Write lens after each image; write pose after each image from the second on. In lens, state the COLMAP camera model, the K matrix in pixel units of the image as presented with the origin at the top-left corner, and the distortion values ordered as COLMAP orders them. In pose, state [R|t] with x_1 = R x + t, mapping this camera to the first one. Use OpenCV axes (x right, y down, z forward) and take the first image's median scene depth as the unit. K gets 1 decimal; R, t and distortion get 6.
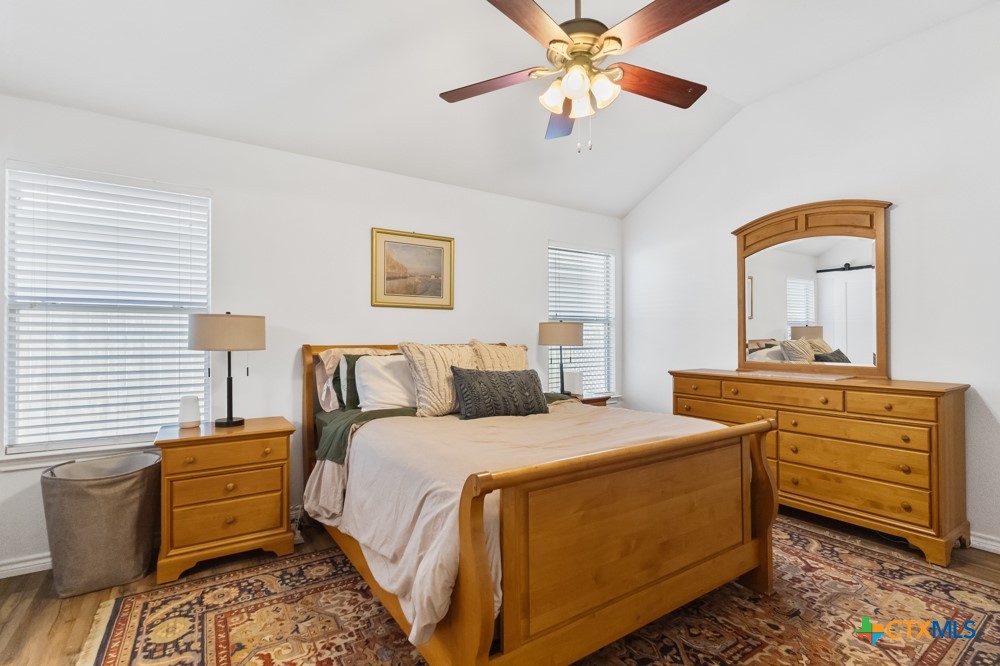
lens RADIAL K [[466.4, 0, 499.4], [0, 466.4, 334.9], [0, 0, 1]] dist [0.004804, -0.000893]
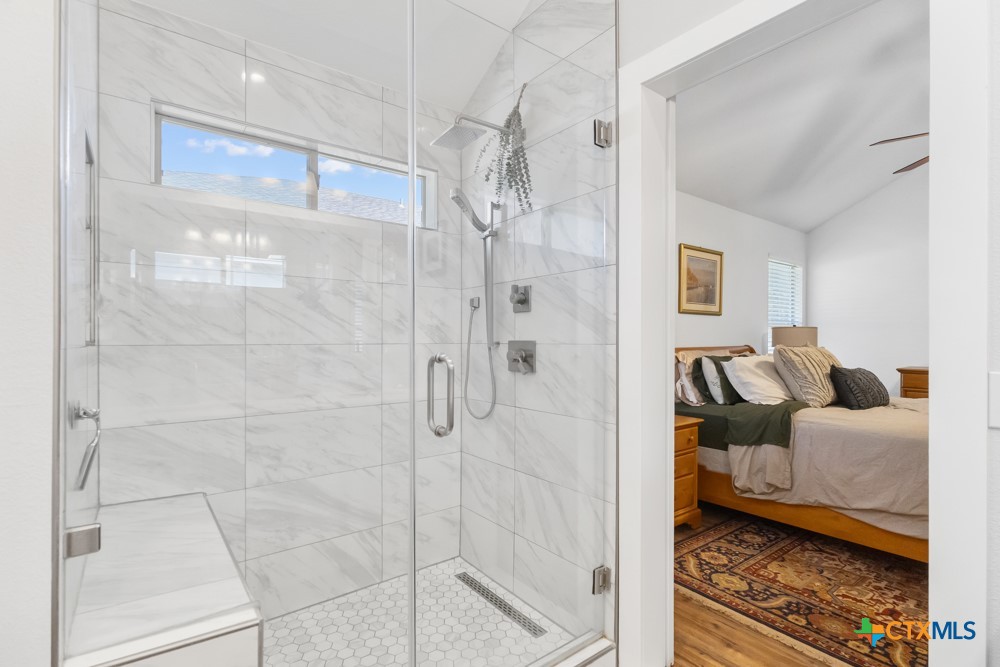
lens RADIAL K [[466.4, 0, 501.1], [0, 466.4, 336.0], [0, 0, 1]] dist [0.004804, -0.000893]
pose [[0.997565, -0.000786, 0.069732, -1.173754], [0.000707, 0.999999, 0.001156, -0.010493], [-0.069733, -0.001104, 0.997565, -0.147010]]
